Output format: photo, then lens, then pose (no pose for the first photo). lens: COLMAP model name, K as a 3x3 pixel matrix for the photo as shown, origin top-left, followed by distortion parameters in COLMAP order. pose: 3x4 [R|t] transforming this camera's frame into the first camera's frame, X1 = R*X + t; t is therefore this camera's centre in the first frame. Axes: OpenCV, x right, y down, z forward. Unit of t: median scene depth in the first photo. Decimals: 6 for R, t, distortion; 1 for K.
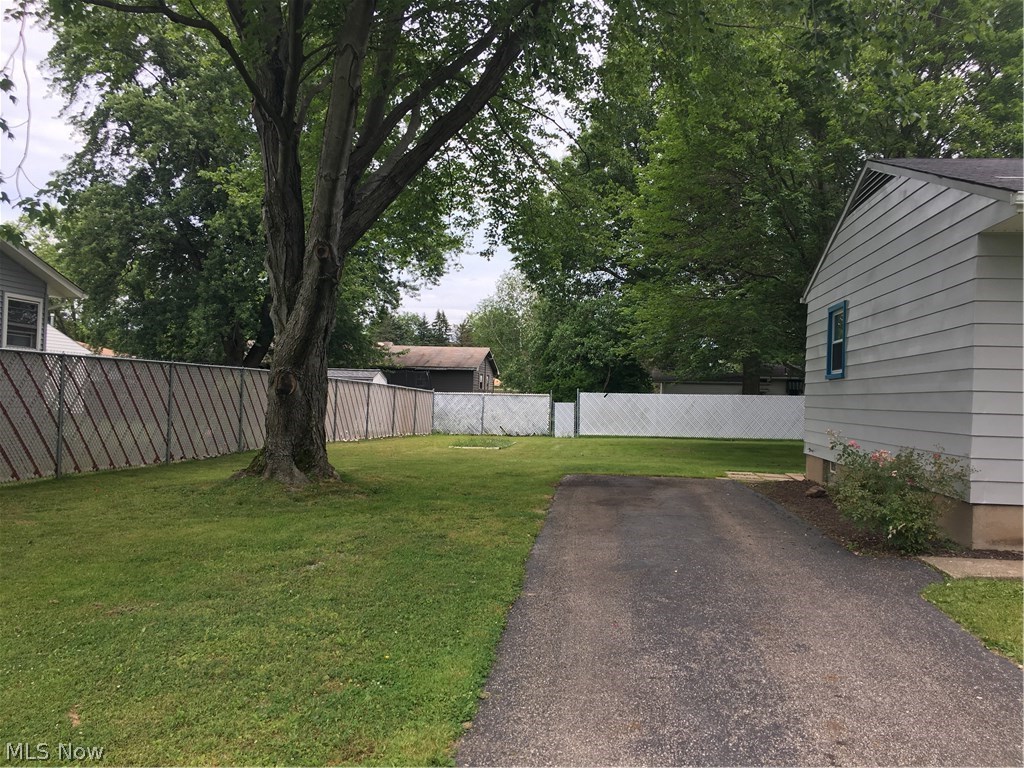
lens RADIAL K [[870.5, 0, 509.0], [0, 870.5, 383.0], [0, 0, 1]] dist [0.054943, -0.049860]
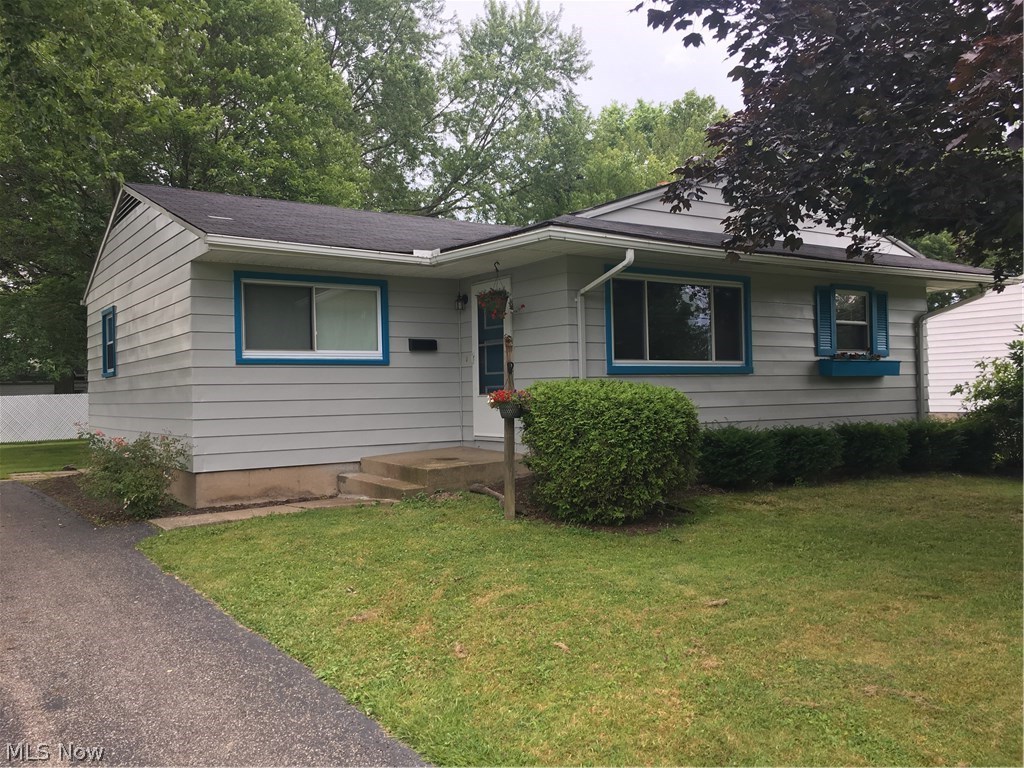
lens RADIAL K [[870.5, 0, 509.7], [0, 870.5, 384.4], [0, 0, 1]] dist [0.054943, -0.049860]
pose [[0.747353, -0.034959, 0.663506, 0.020827], [0.030300, 0.999369, 0.018526, -0.000523], [-0.663736, 0.006258, 0.747941, -0.175202]]
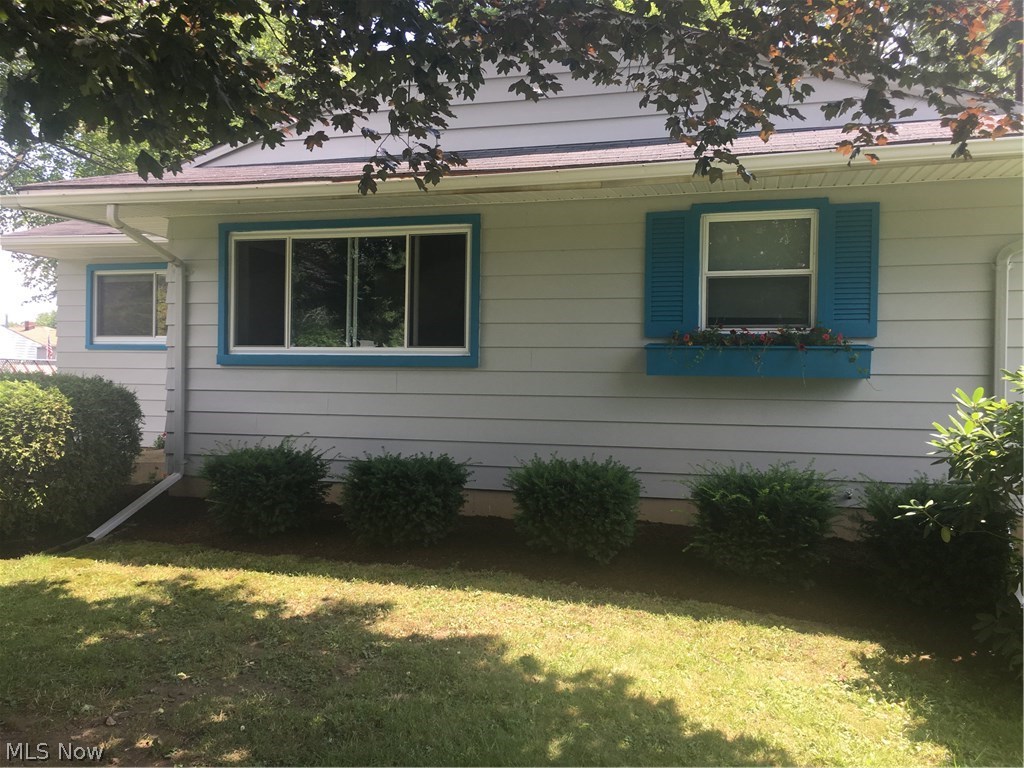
lens RADIAL K [[870.5, 0, 506.8], [0, 870.5, 388.0], [0, 0, 1]] dist [0.054943, -0.049860]
pose [[0.988354, -0.013985, -0.151529, 0.956954], [0.017819, 0.999554, 0.023971, 0.013613], [0.151126, -0.026392, 0.988162, -0.228950]]
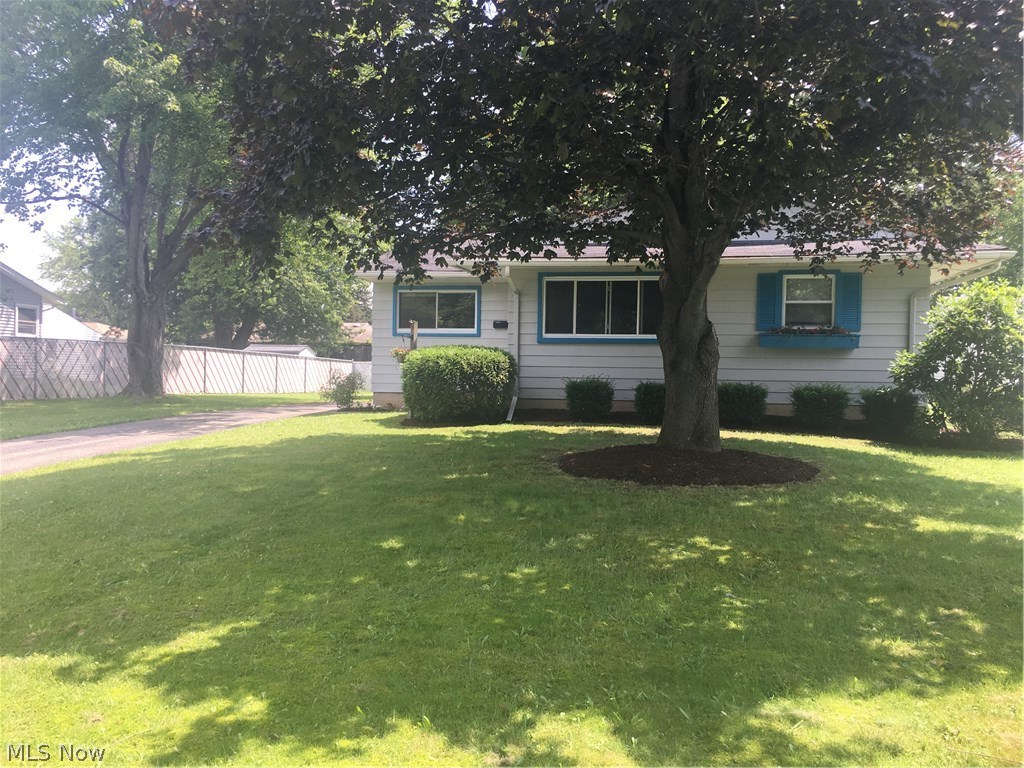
lens RADIAL K [[870.5, 0, 515.1], [0, 870.5, 378.5], [0, 0, 1]] dist [0.054943, -0.049860]
pose [[0.998206, -0.012351, -0.058584, 0.687951], [0.013504, 0.999722, 0.019338, 0.035785], [0.058329, -0.020094, 0.998095, -0.920074]]
